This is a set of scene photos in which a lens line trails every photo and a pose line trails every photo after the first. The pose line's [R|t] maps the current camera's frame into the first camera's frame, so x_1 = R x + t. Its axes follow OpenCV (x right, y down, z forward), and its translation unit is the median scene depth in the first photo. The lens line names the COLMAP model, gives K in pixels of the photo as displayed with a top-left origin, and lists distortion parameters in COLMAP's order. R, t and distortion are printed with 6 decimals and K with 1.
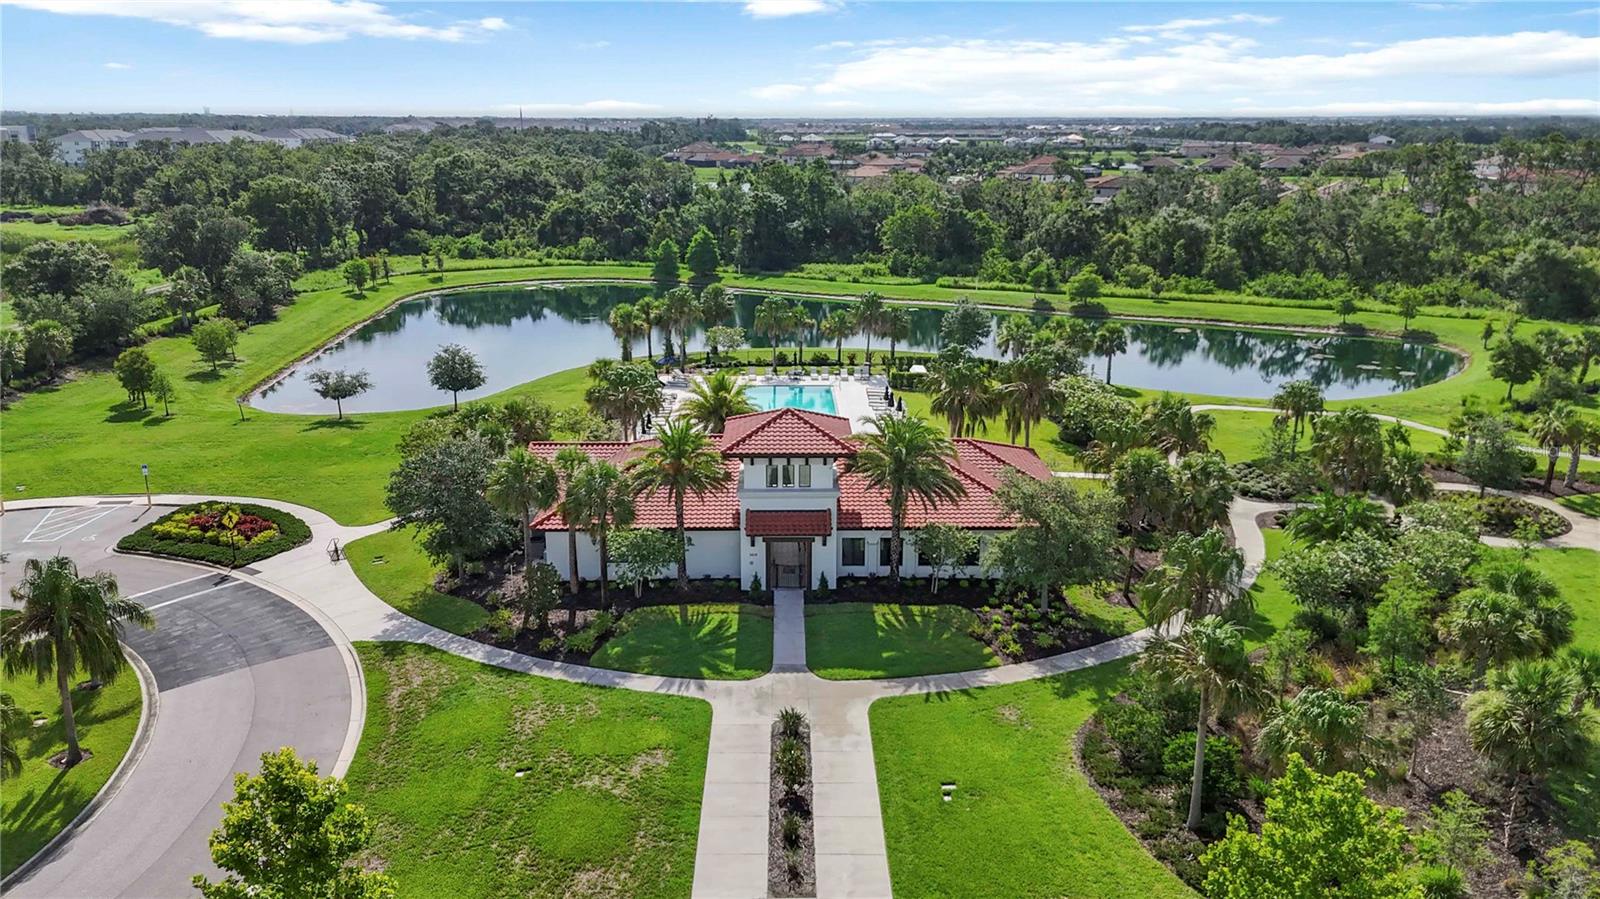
lens RADIAL K [[1182.9, 0, 799.8], [0, 1182.9, 439.5], [0, 0, 1]] dist [0.063841, -0.055773]
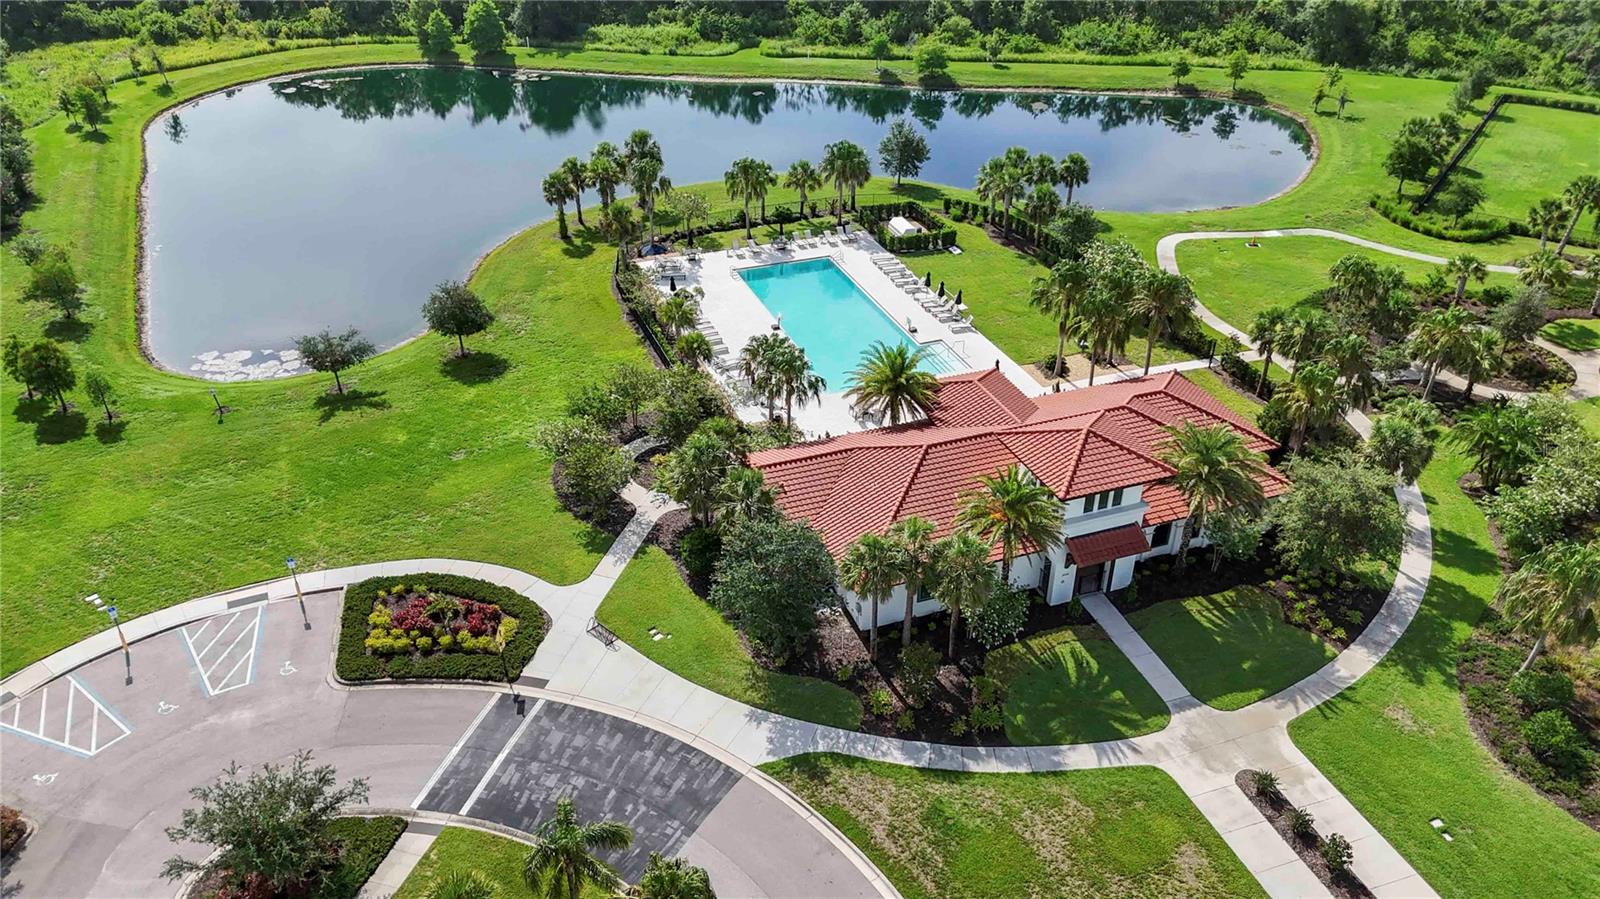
lens RADIAL K [[1182.9, 0, 799.8], [0, 1182.9, 439.5], [0, 0, 1]] dist [0.063841, -0.055773]
pose [[0.942066, -0.173819, 0.286879, -0.531018], [0.086680, 0.952363, 0.292389, -0.334324], [-0.324035, -0.250583, 0.912255, 0.166965]]
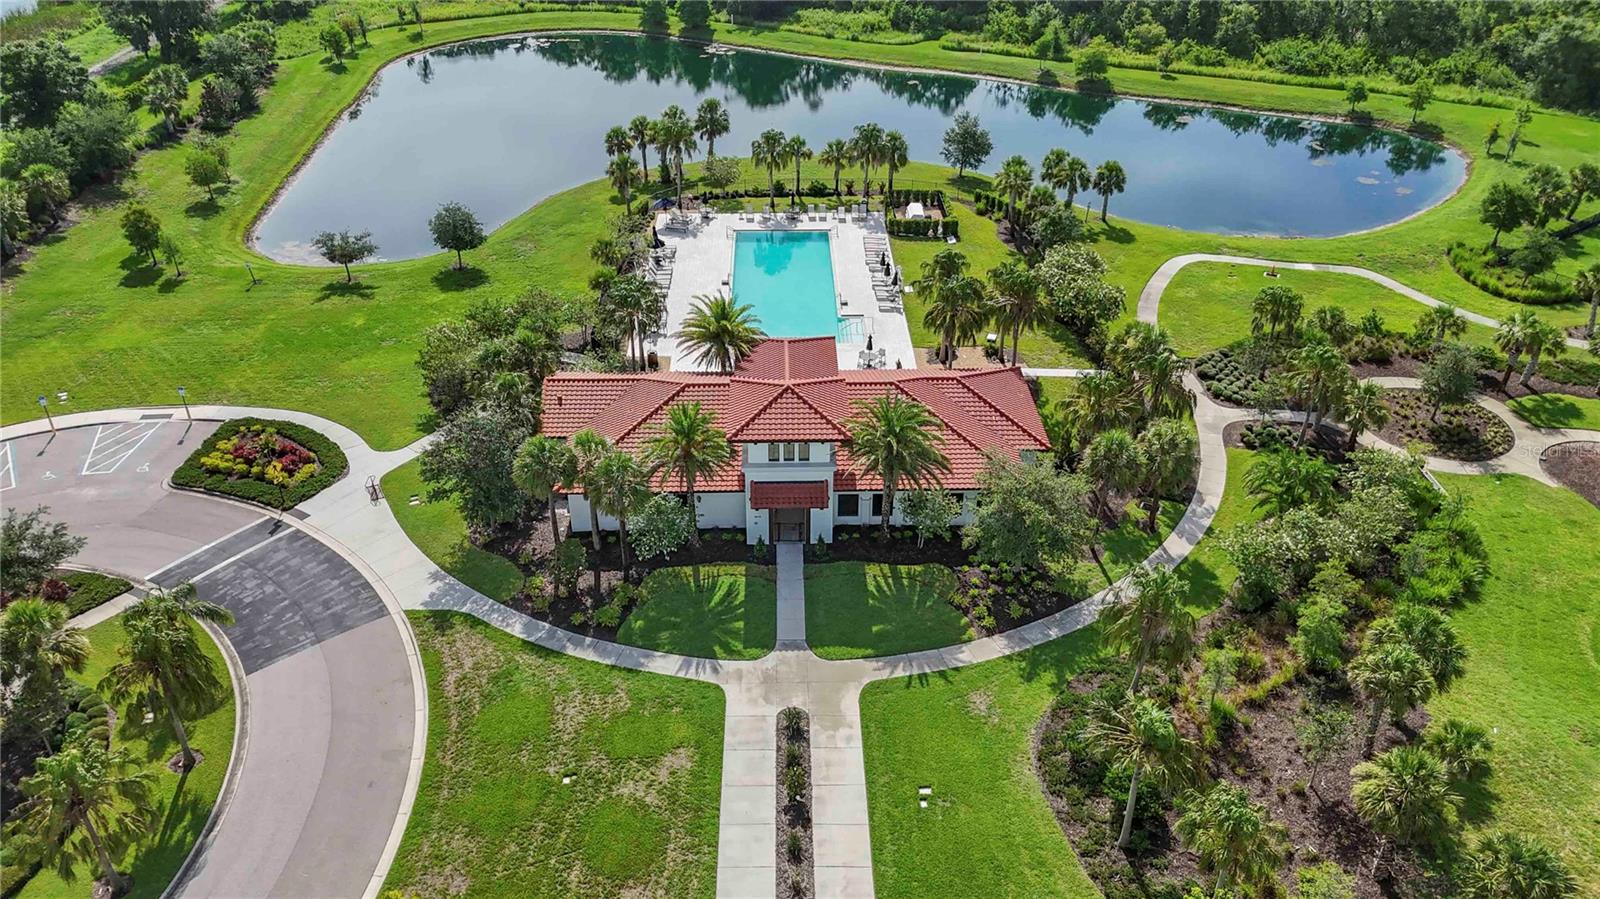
lens RADIAL K [[1182.9, 0, 799.8], [0, 1182.9, 439.5], [0, 0, 1]] dist [0.063841, -0.055773]
pose [[0.999991, -0.002623, 0.003238, -0.003143], [0.001614, 0.960159, 0.279448, -0.280097], [-0.003842, -0.279440, 0.960155, -0.038436]]
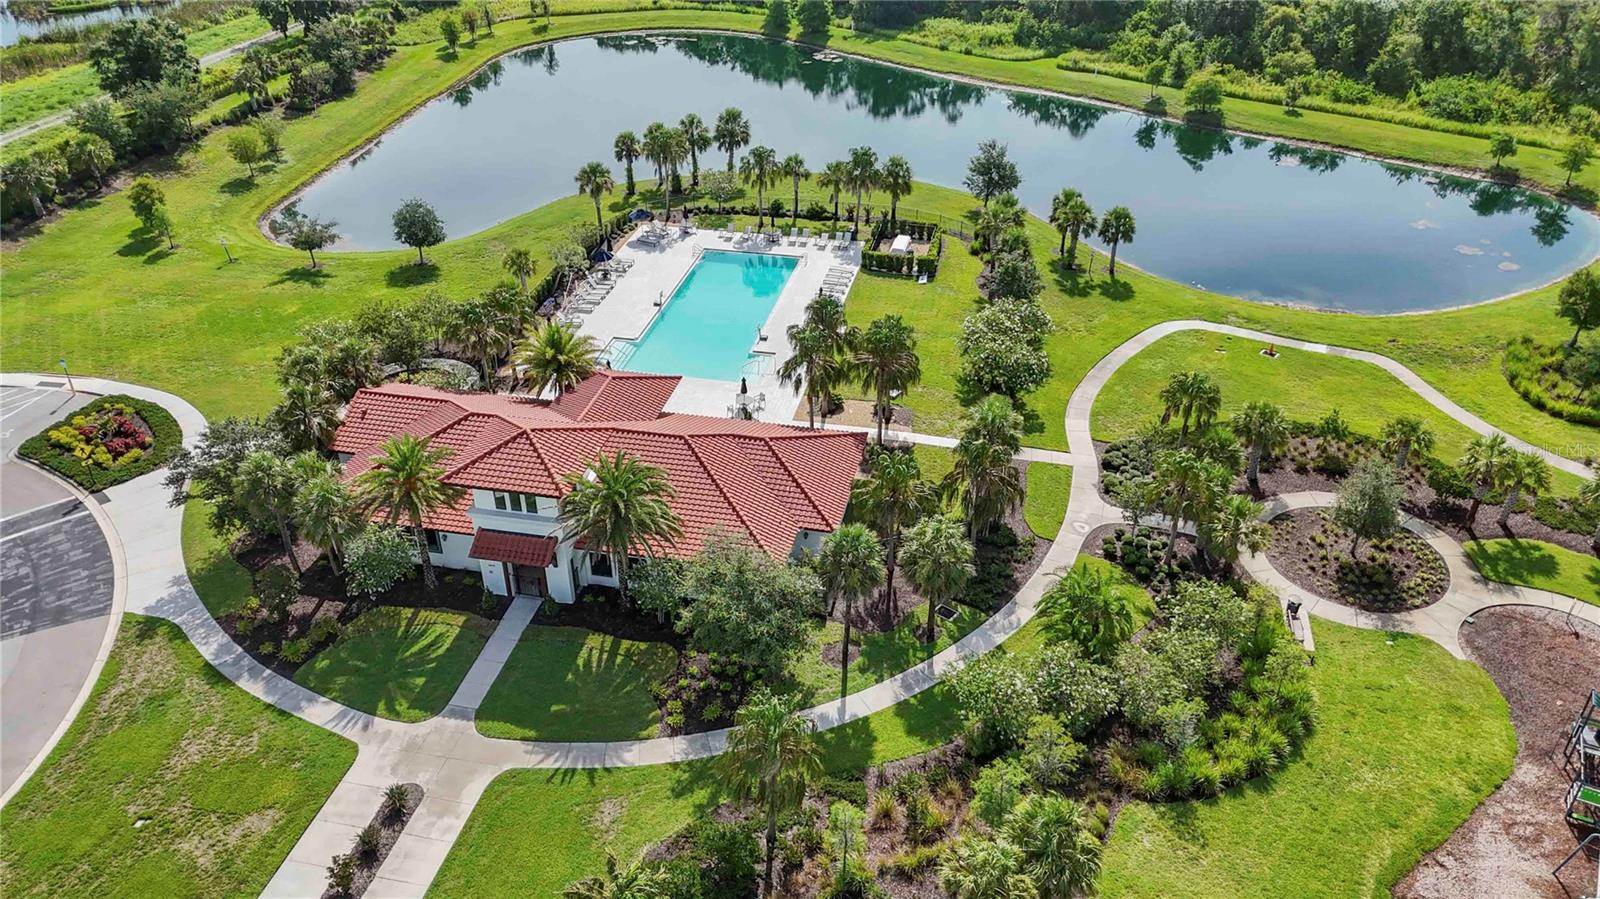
lens RADIAL K [[1182.9, 0, 799.8], [0, 1182.9, 439.5], [0, 0, 1]] dist [0.063841, -0.055773]
pose [[0.973122, 0.114003, -0.200094, 0.416858], [-0.053189, 0.956641, 0.286370, -0.317879], [0.224065, -0.268031, 0.936992, 0.120865]]
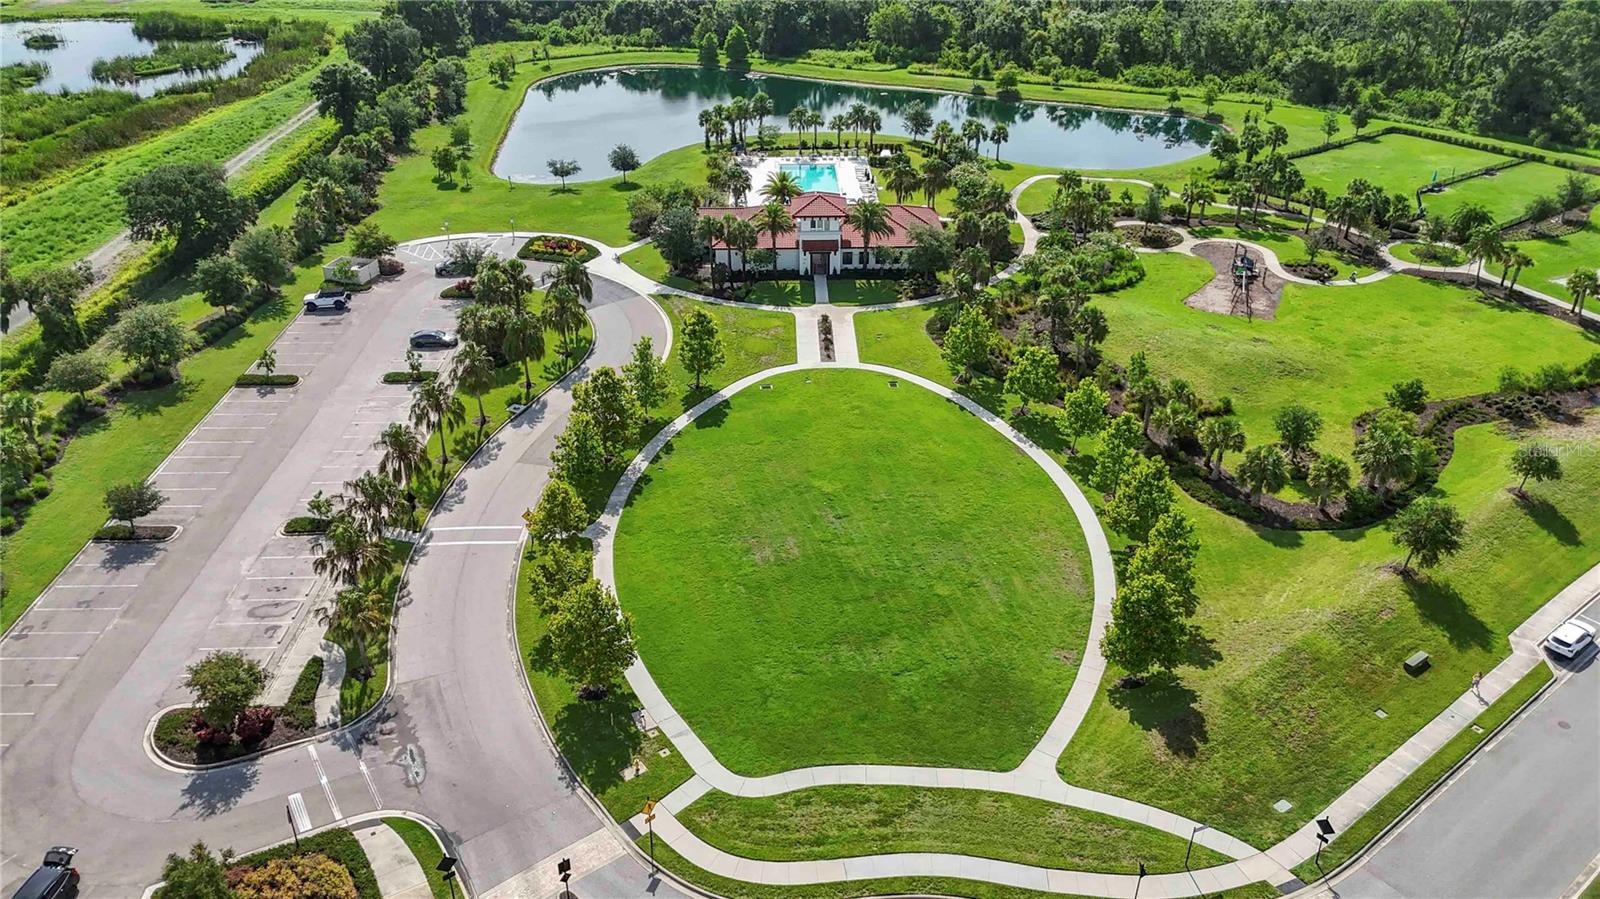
lens RADIAL K [[1182.9, 0, 799.8], [0, 1182.9, 439.5], [0, 0, 1]] dist [0.063841, -0.055773]
pose [[0.999953, -0.007635, 0.005963, -0.066509], [0.006056, 0.973069, 0.230436, -0.096974], [-0.007562, -0.230389, 0.973069, -1.378615]]
